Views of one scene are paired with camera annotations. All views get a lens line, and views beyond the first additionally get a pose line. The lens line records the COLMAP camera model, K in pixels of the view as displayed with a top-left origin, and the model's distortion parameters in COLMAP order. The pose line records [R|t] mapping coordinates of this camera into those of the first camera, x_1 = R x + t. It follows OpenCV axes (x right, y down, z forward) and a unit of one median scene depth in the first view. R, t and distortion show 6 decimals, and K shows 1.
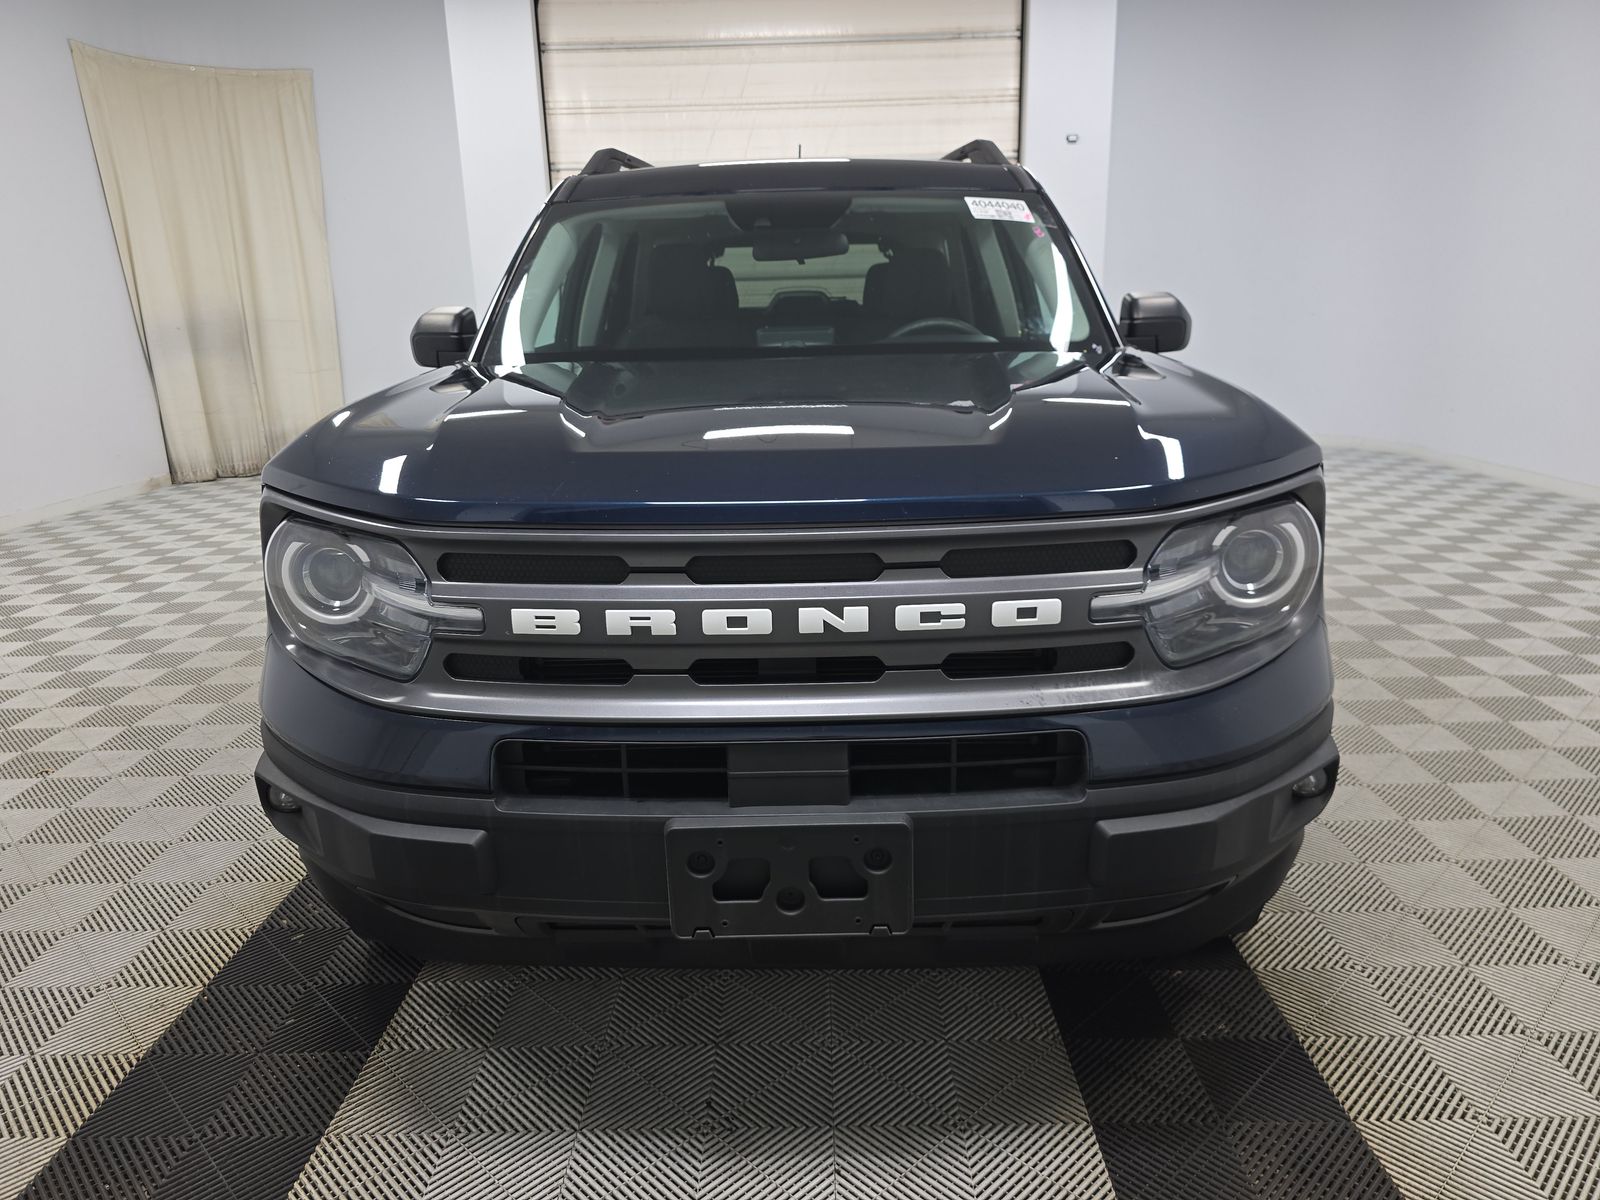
lens RADIAL K [[1081.0, 0, 787.4], [0, 1081.0, 613.1], [0, 0, 1]] dist [0.019413, -0.002384]
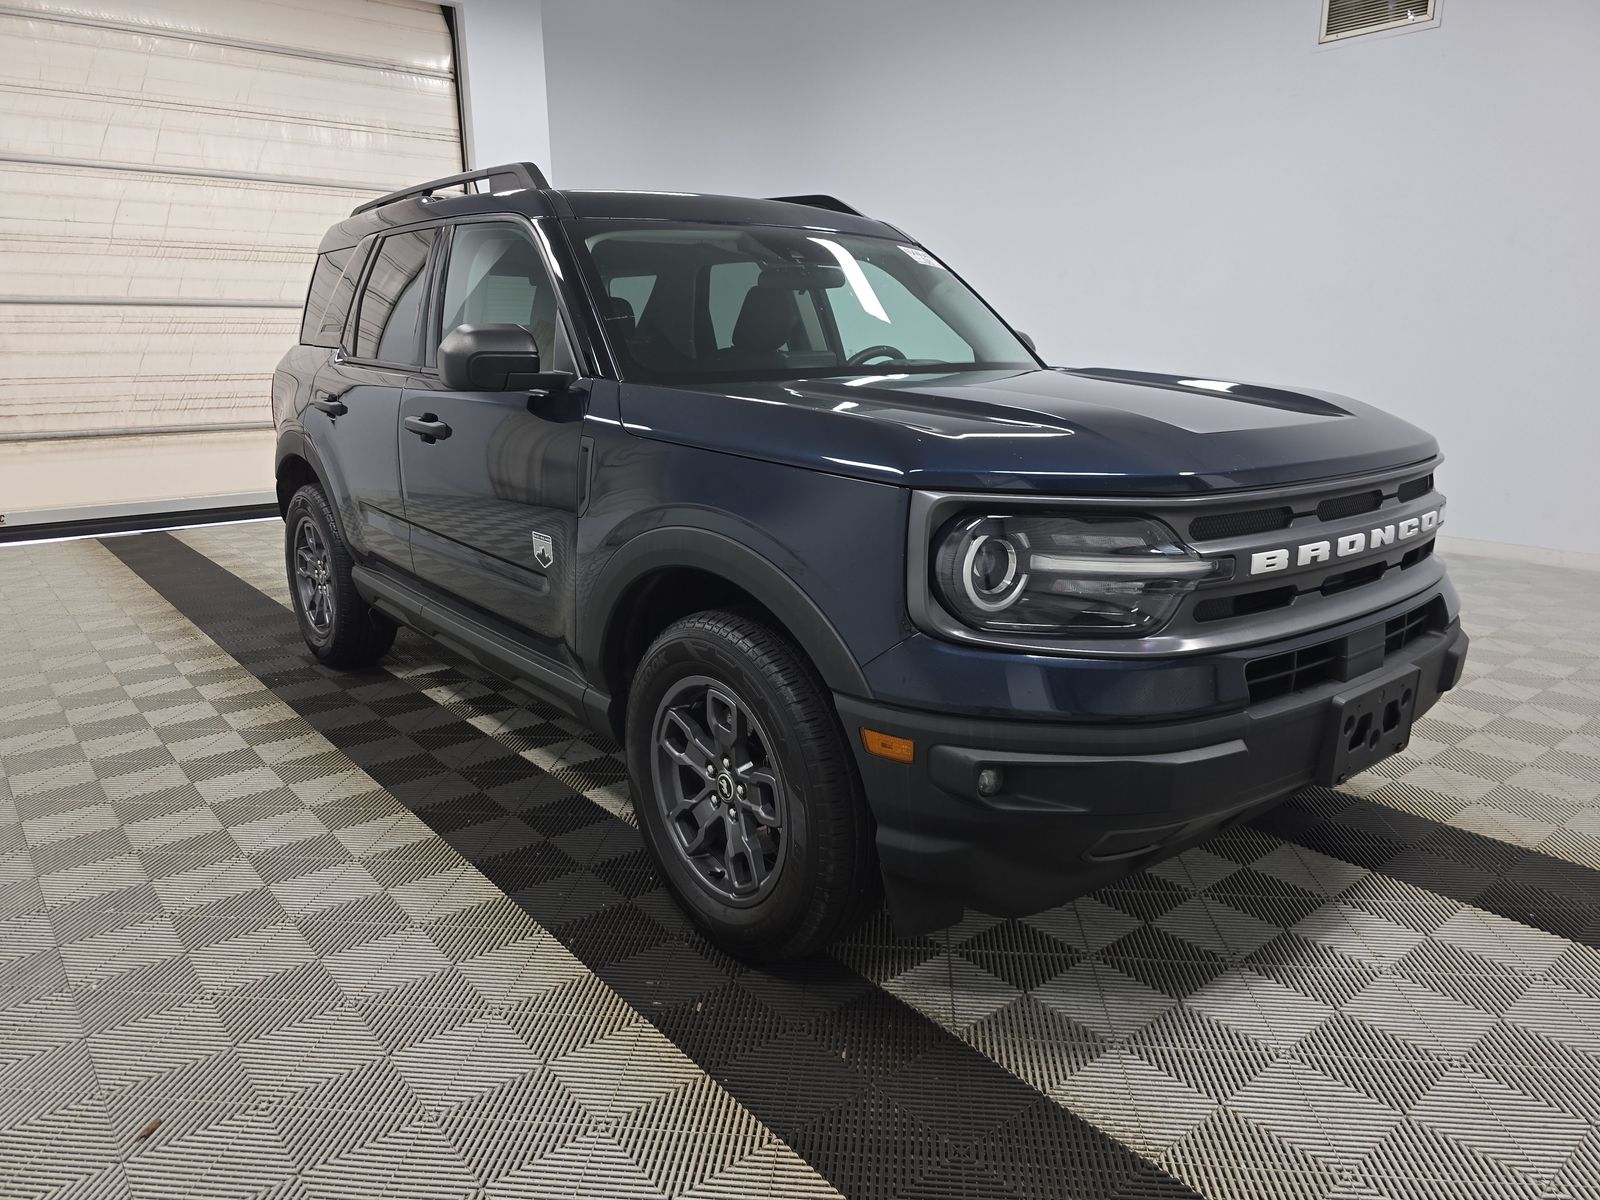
lens RADIAL K [[1090.9, 0, 800.0], [0, 1090.9, 600.0], [0, 0, 1]] dist [0.001177, -0.000952]
pose [[0.765641, -0.127395, 0.630527, -0.609536], [0.158472, 0.987338, 0.007056, -0.018827], [-0.623442, 0.094519, 0.776135, 0.140258]]
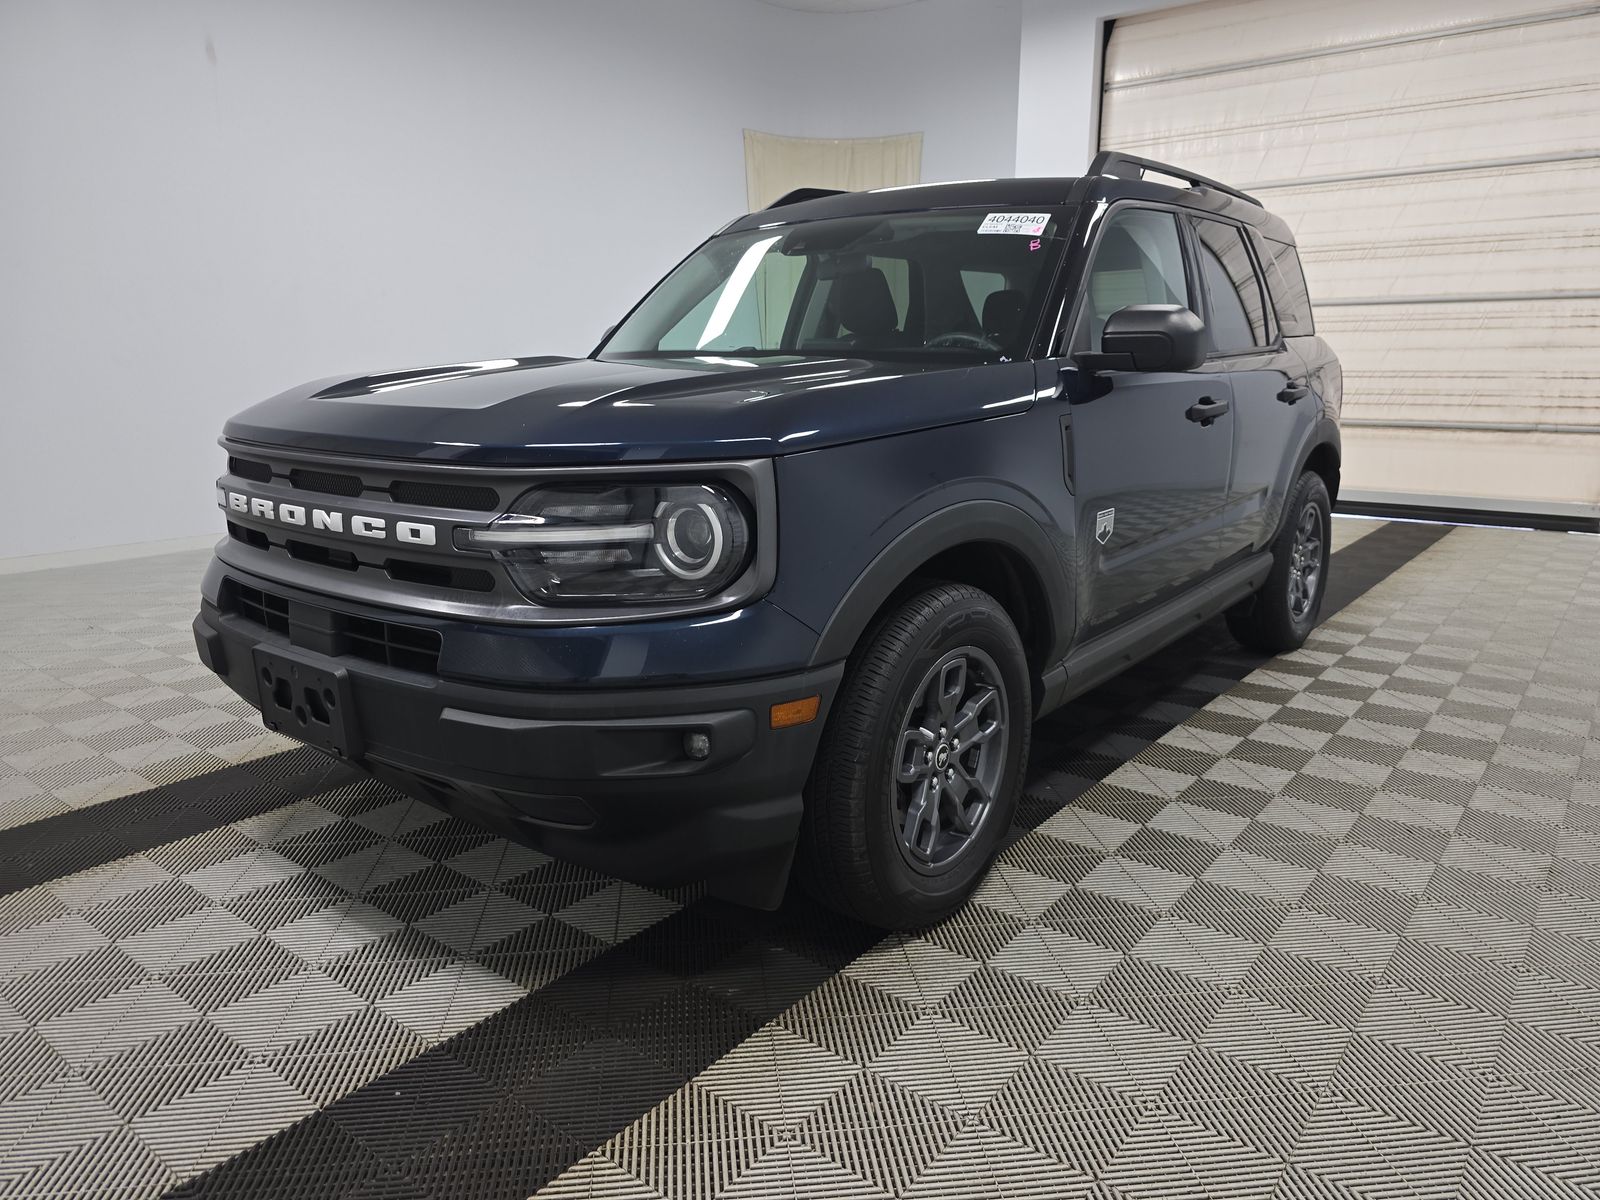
lens RADIAL K [[1090.9, 0, 800.0], [0, 1090.9, 600.0], [0, 0, 1]] dist [0.001177, -0.000952]
pose [[0.791426, 0.155007, -0.591285, 0.603328], [-0.179591, 0.983586, 0.017470, -0.011937], [0.584288, 0.092363, 0.806273, 0.093419]]
